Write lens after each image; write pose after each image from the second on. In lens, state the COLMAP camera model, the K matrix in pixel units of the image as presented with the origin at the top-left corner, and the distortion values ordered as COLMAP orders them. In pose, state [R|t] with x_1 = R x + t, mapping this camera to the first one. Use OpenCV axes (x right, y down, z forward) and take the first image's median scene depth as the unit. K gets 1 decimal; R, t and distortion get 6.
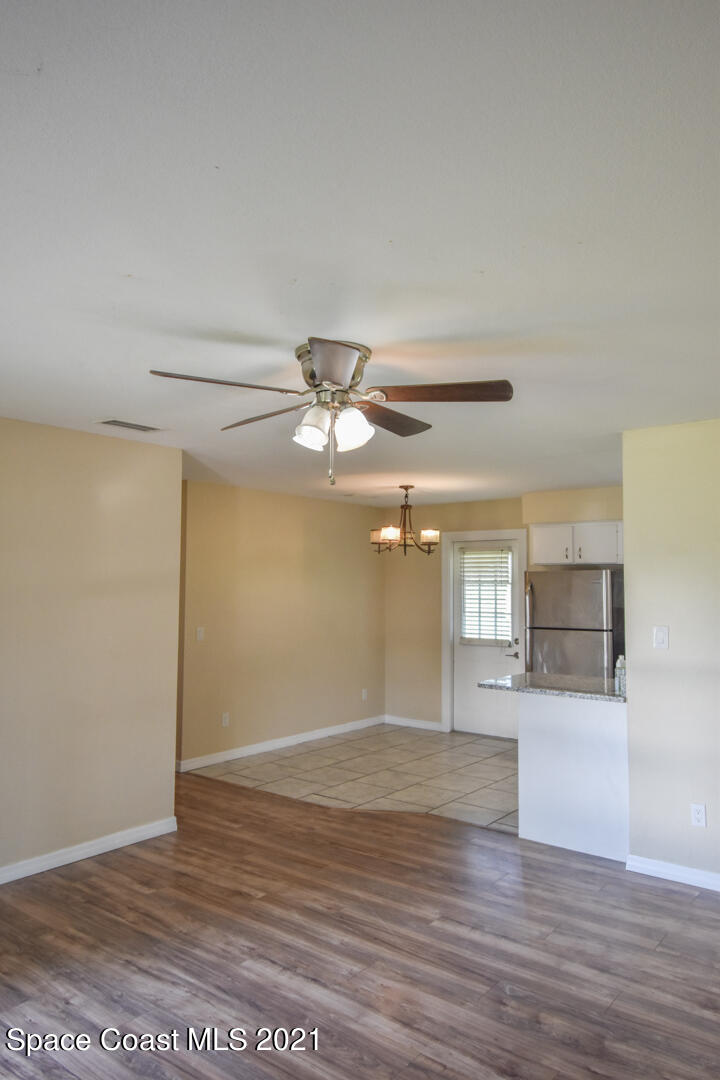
lens RADIAL K [[731.8, 0, 362.1], [0, 731.8, 539.1], [0, 0, 1]] dist [-0.002493, -0.003180]
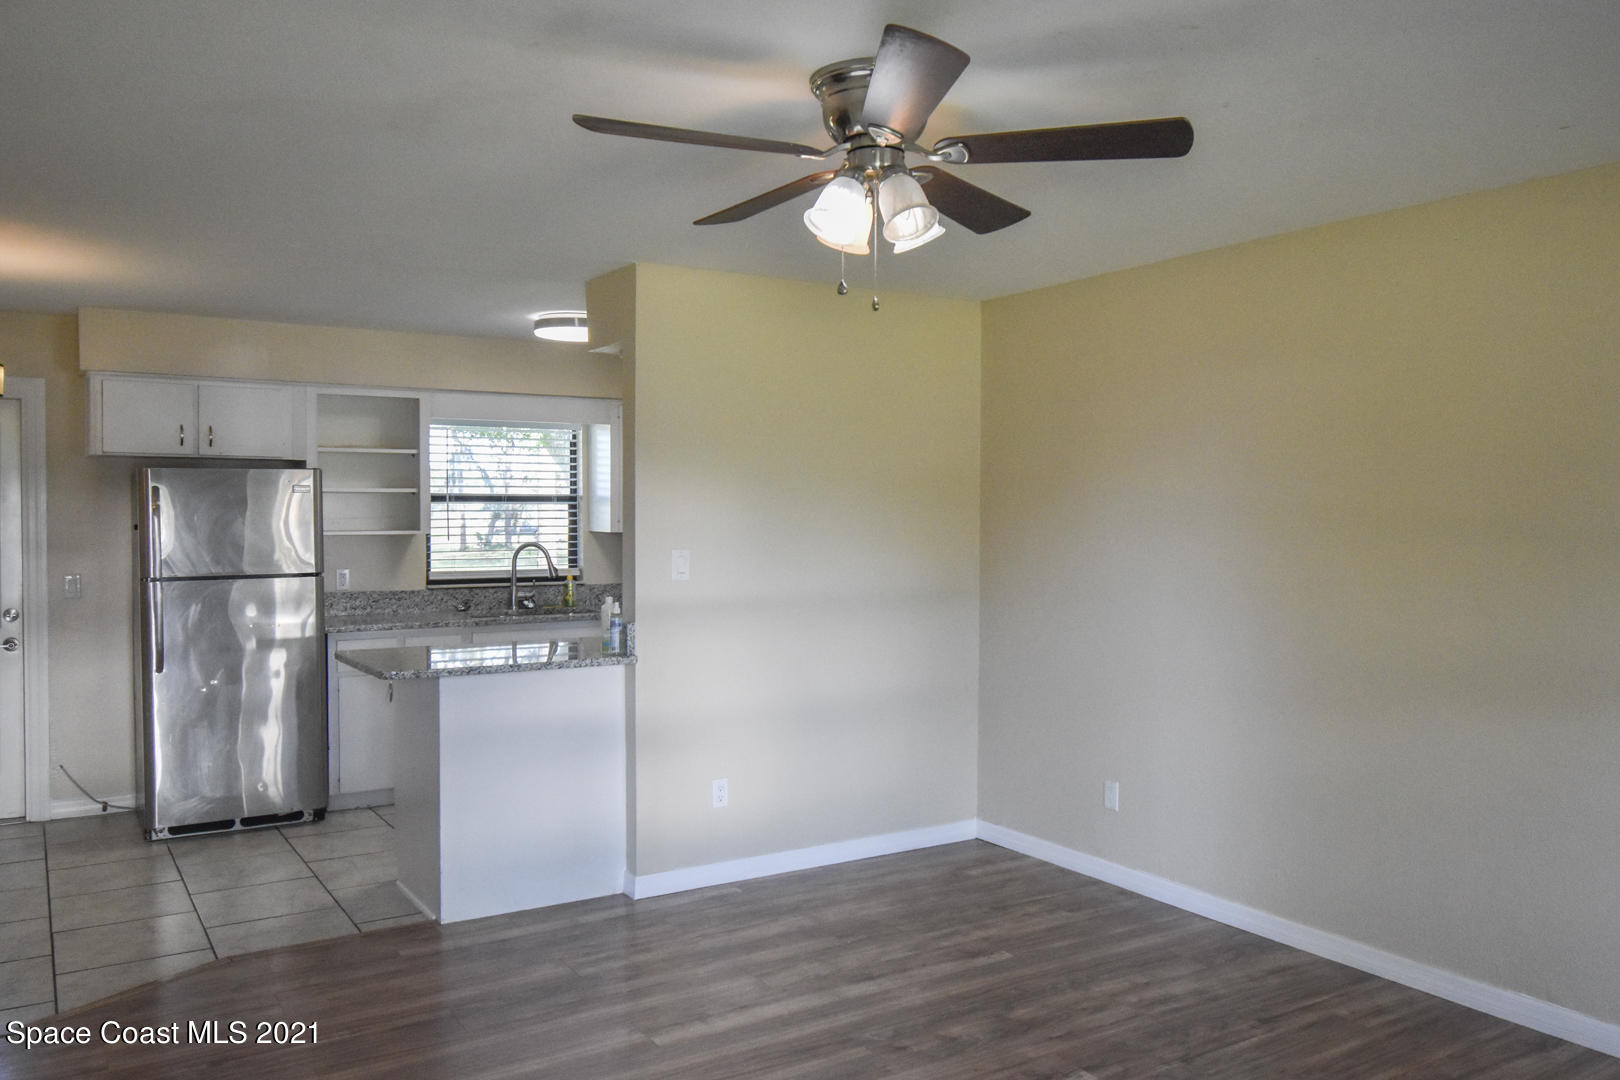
lens RADIAL K [[1229.2, 0, 807.0], [0, 1229.2, 518.1], [0, 0, 1]] dist [-0.001220, -0.001265]
pose [[0.355626, -0.012615, 0.934543, -0.638676], [-0.056600, 0.997783, 0.035007, 0.036532], [-0.932913, -0.065345, 0.354124, 0.432269]]
